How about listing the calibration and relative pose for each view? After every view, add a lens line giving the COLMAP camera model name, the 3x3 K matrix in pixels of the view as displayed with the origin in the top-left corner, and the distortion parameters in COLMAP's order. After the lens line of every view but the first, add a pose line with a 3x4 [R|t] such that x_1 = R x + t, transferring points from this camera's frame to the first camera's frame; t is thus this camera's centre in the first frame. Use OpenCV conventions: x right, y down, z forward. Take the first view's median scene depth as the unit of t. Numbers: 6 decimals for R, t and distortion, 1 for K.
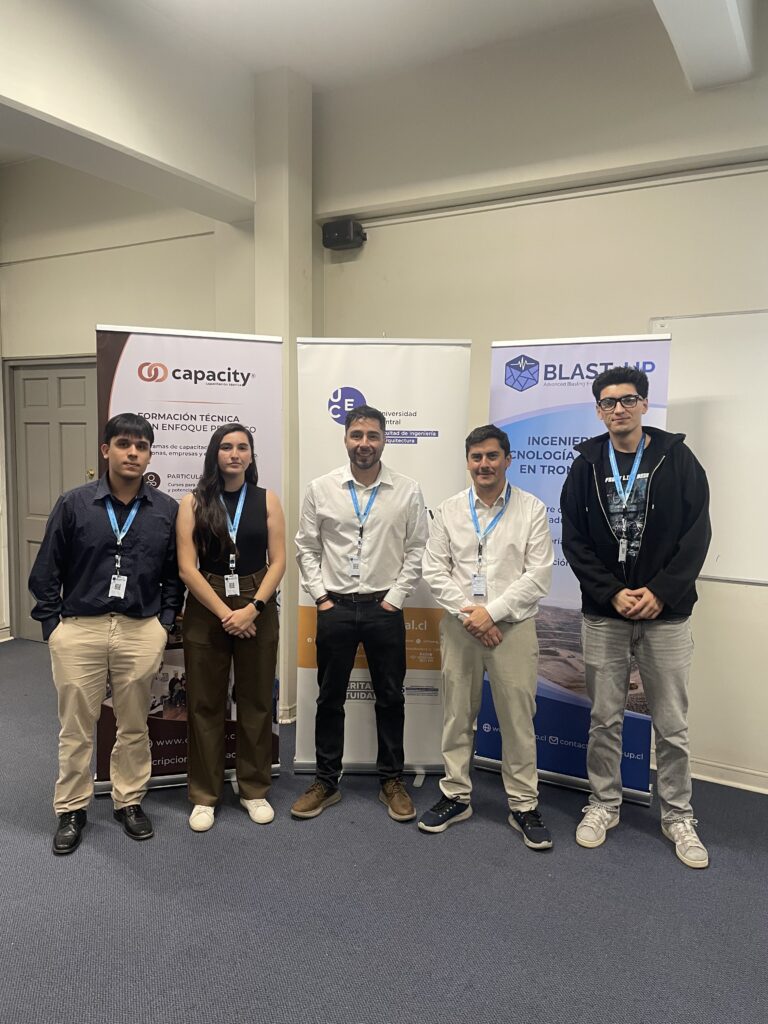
lens RADIAL K [[756.3, 0, 381.7], [0, 756.3, 505.7], [0, 0, 1]] dist [0.055185, -0.032938]
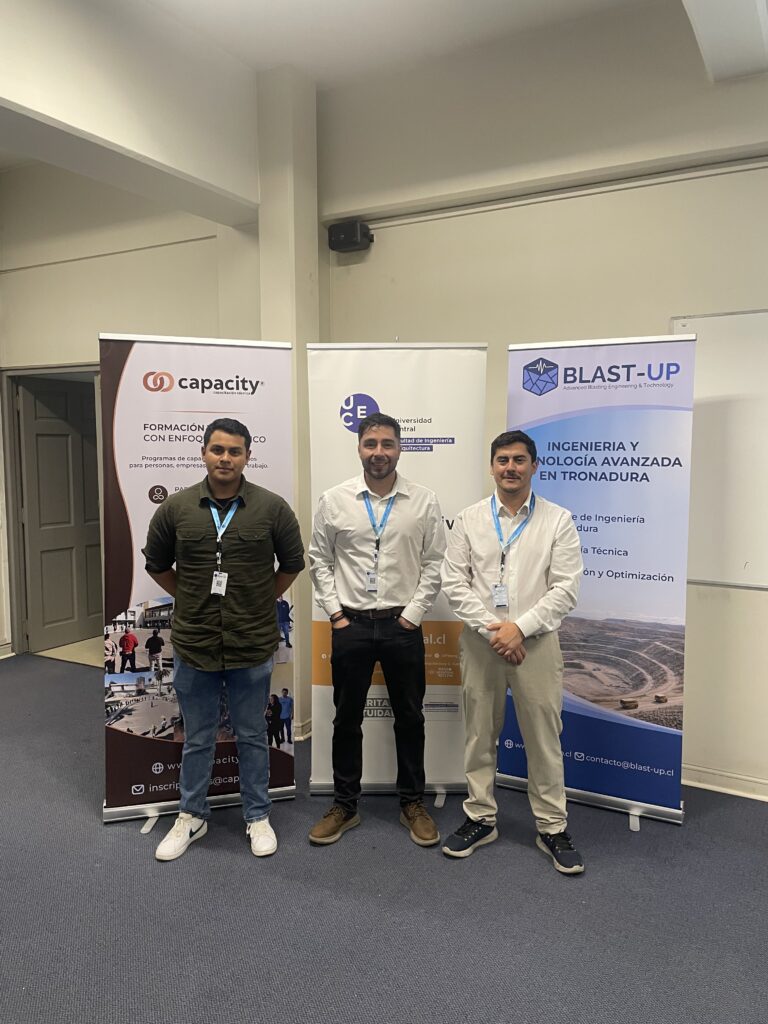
lens RADIAL K [[756.3, 0, 382.3], [0, 756.3, 505.7], [0, 0, 1]] dist [0.055185, -0.032938]
pose [[0.999868, -0.015732, 0.004018, -0.023112], [0.015746, 0.999870, -0.003345, -0.010551], [-0.003965, 0.003408, 0.999986, 0.035914]]
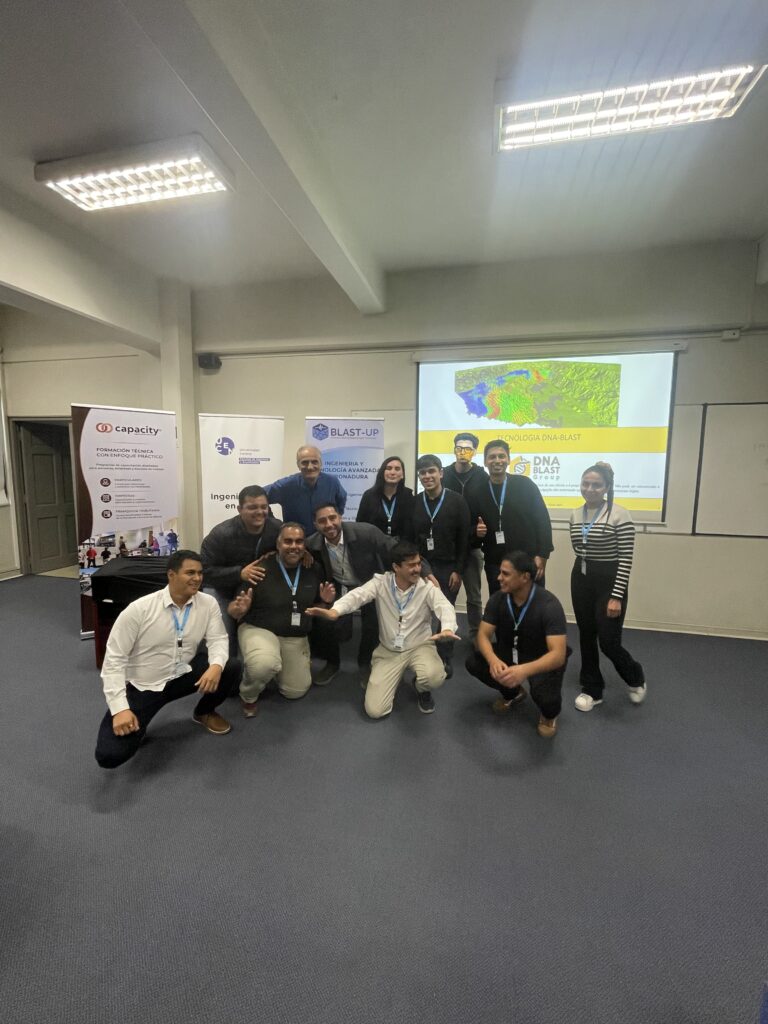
lens RADIAL K [[410.4, 0, 387.0], [0, 410.4, 512.6], [0, 0, 1]] dist [-0.014093, 0.000293]
pose [[0.953807, -0.031764, 0.298737, 0.078994], [0.023548, 0.999240, 0.031064, 0.030873], [-0.299497, -0.022594, 0.953830, -0.243190]]
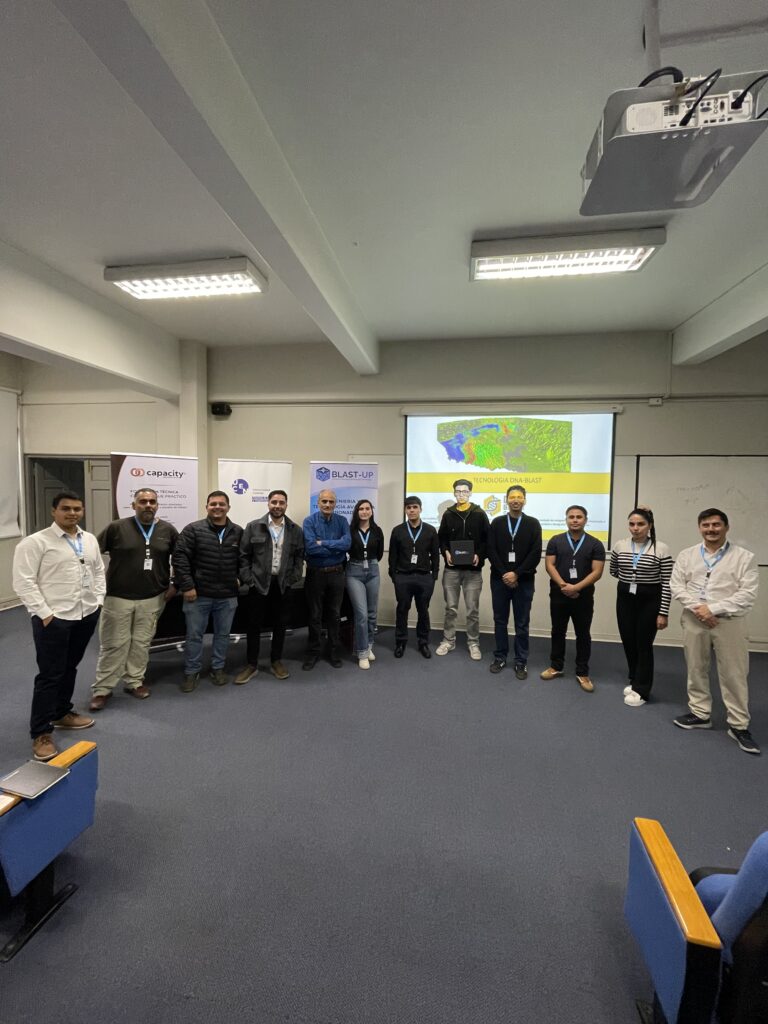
lens RADIAL K [[410.4, 0, 387.9], [0, 410.4, 513.6], [0, 0, 1]] dist [-0.014093, 0.000293]
pose [[0.932091, -0.018305, 0.361761, -0.043107], [0.025720, 0.999546, -0.015691, -0.011610], [-0.361310, 0.023930, 0.932139, -0.410775]]
